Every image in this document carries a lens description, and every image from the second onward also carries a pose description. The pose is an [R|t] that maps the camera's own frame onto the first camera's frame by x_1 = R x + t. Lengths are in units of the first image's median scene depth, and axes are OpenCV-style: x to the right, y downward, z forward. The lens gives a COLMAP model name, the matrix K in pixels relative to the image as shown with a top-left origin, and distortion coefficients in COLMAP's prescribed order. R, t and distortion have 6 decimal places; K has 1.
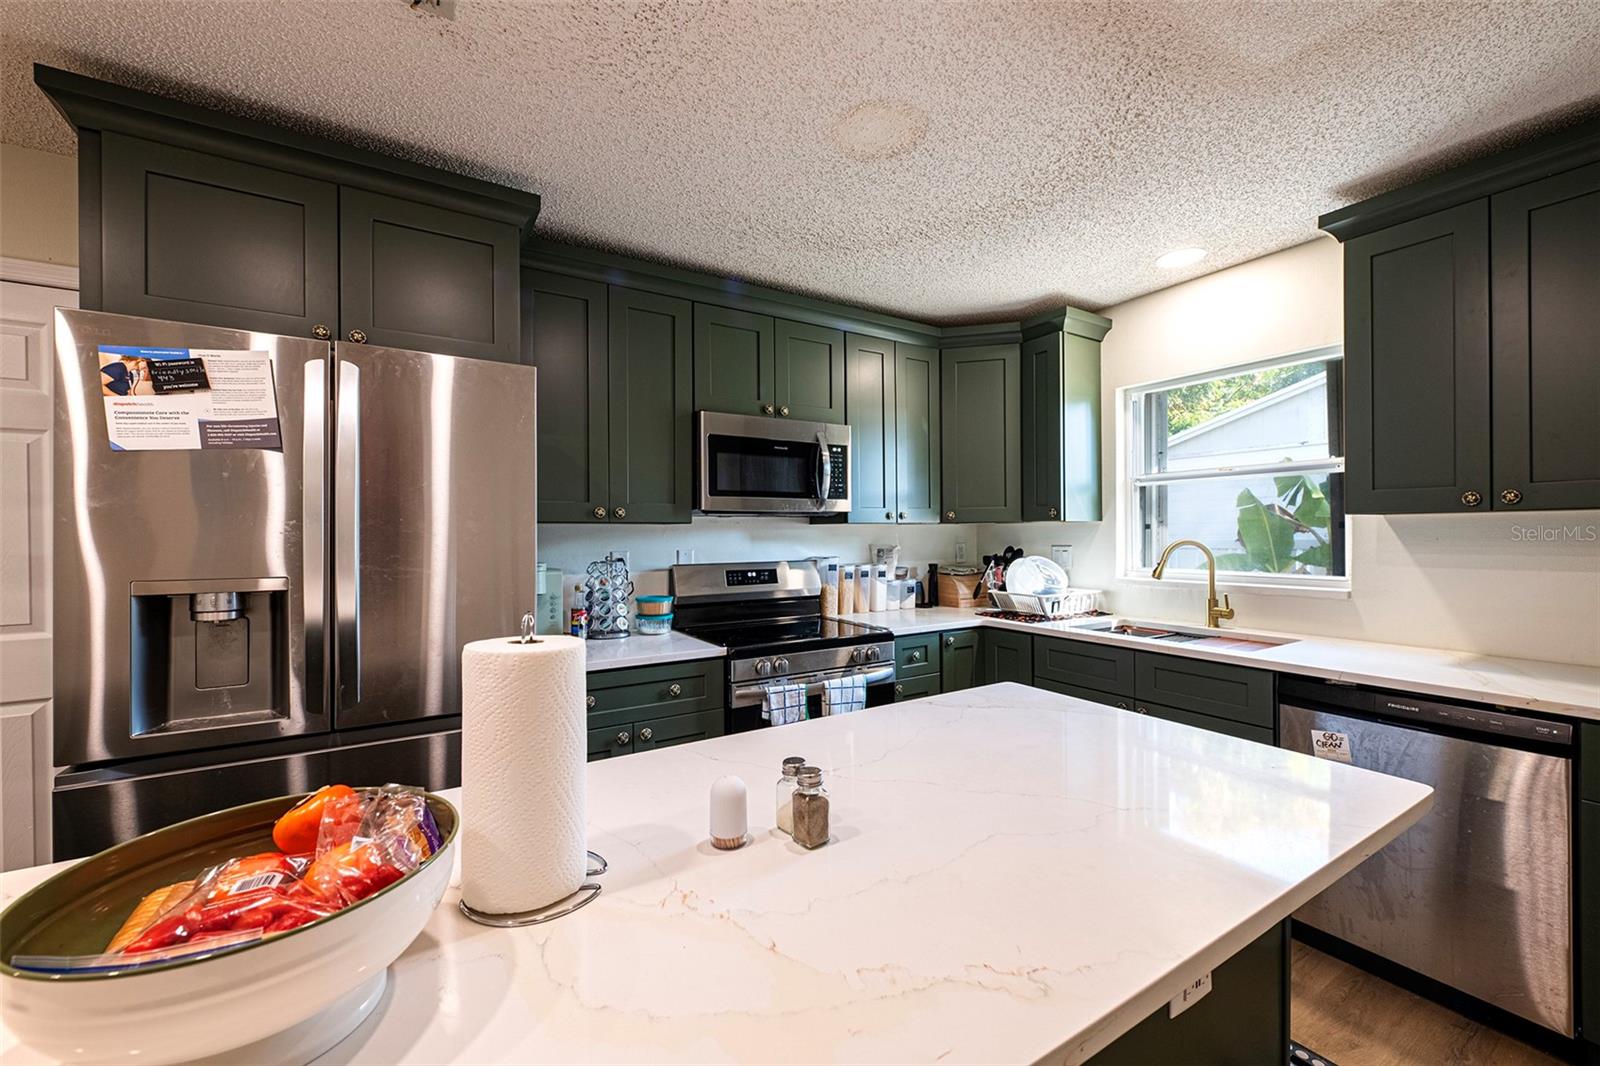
lens RADIAL K [[642.2, 0, 789.6], [0, 642.2, 534.7], [0, 0, 1]] dist [0.000365, 0.000093]
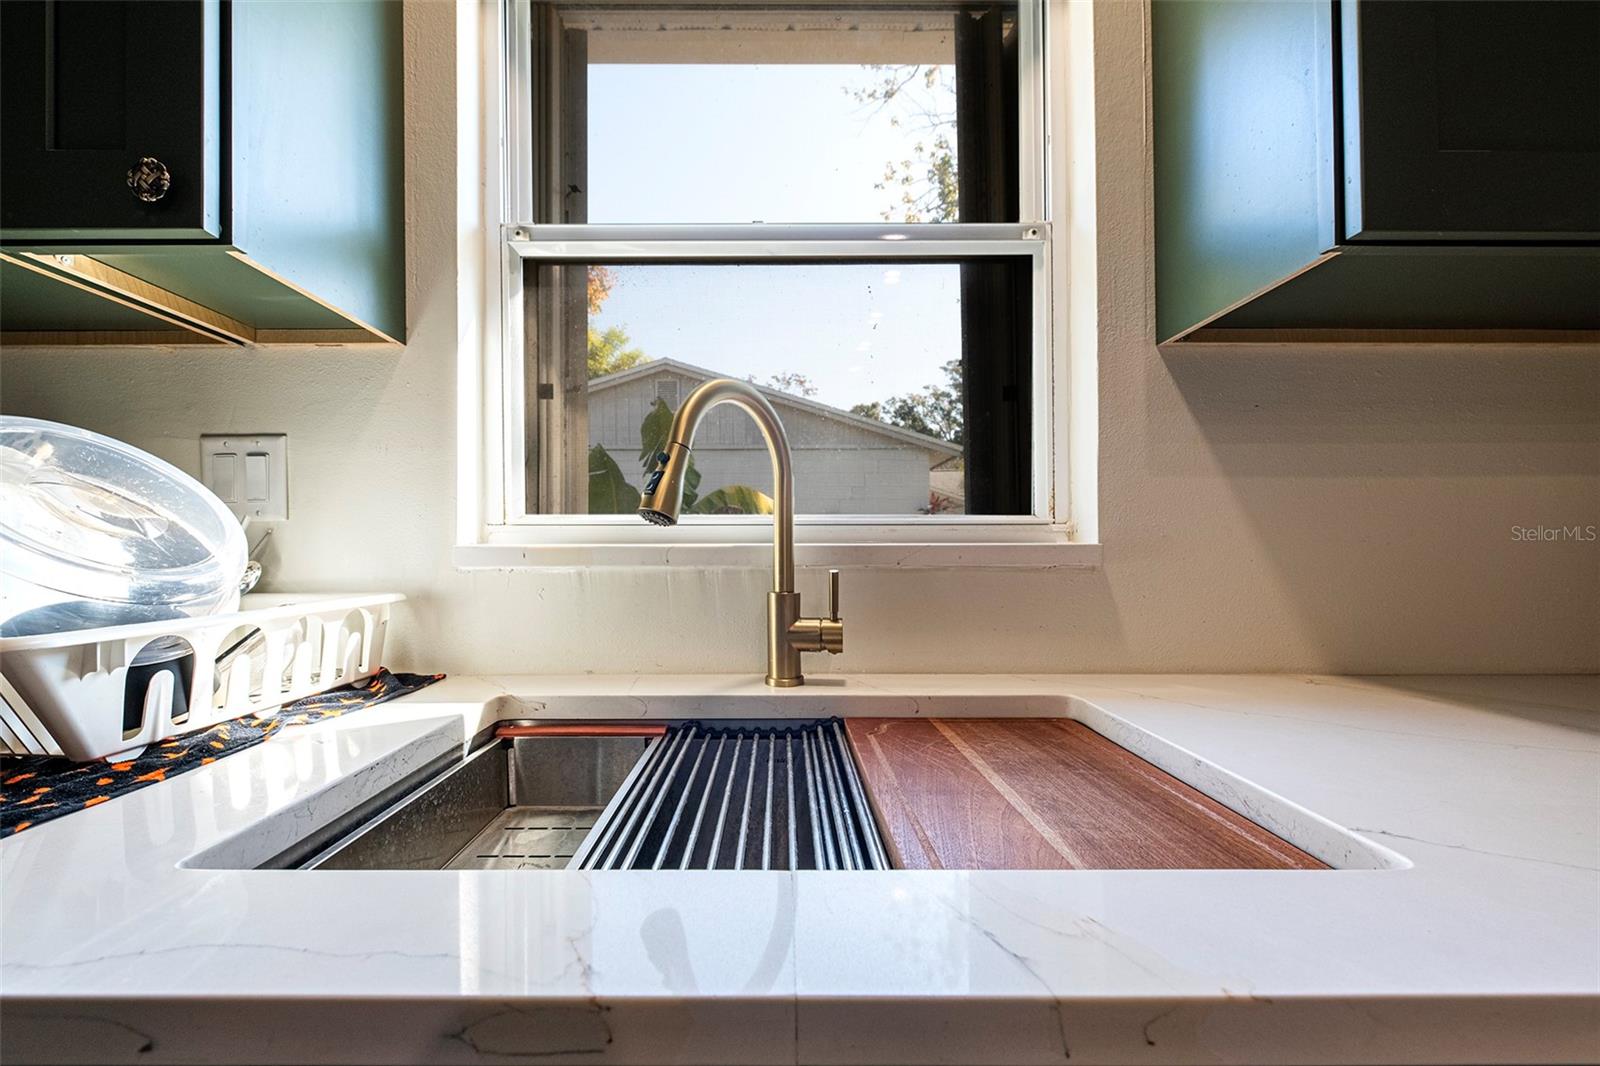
lens RADIAL K [[642.2, 0, 750.5], [0, 642.2, 549.4], [0, 0, 1]] dist [0.000365, 0.000093]
pose [[0.537629, 0.010190, 0.843120, 0.355851], [0.000612, 0.999922, -0.012475, 0.075531], [-0.843181, 0.007223, 0.537581, 0.774542]]
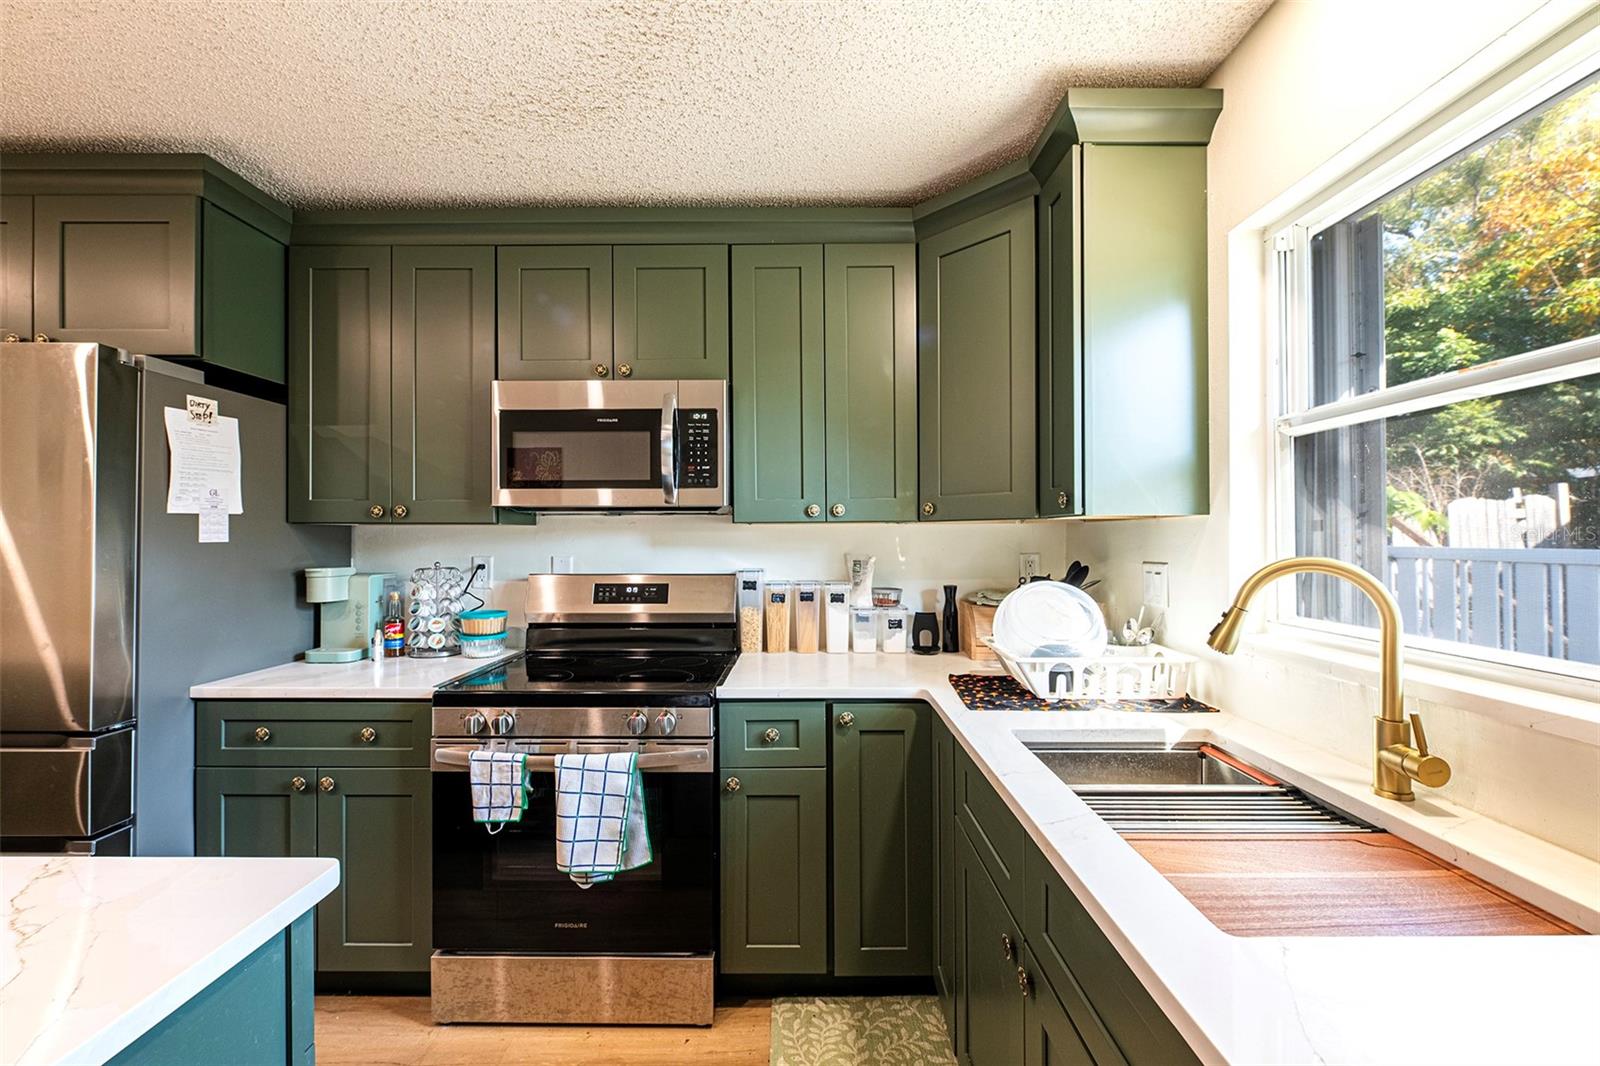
lens RADIAL K [[642.2, 0, 805.1], [0, 642.2, 534.2], [0, 0, 1]] dist [0.000365, 0.000093]
pose [[0.847744, 0.004424, -0.530388, 0.519709], [-0.004598, 0.999989, 0.000992, -0.006228], [0.530386, 0.001598, 0.847755, 0.459458]]
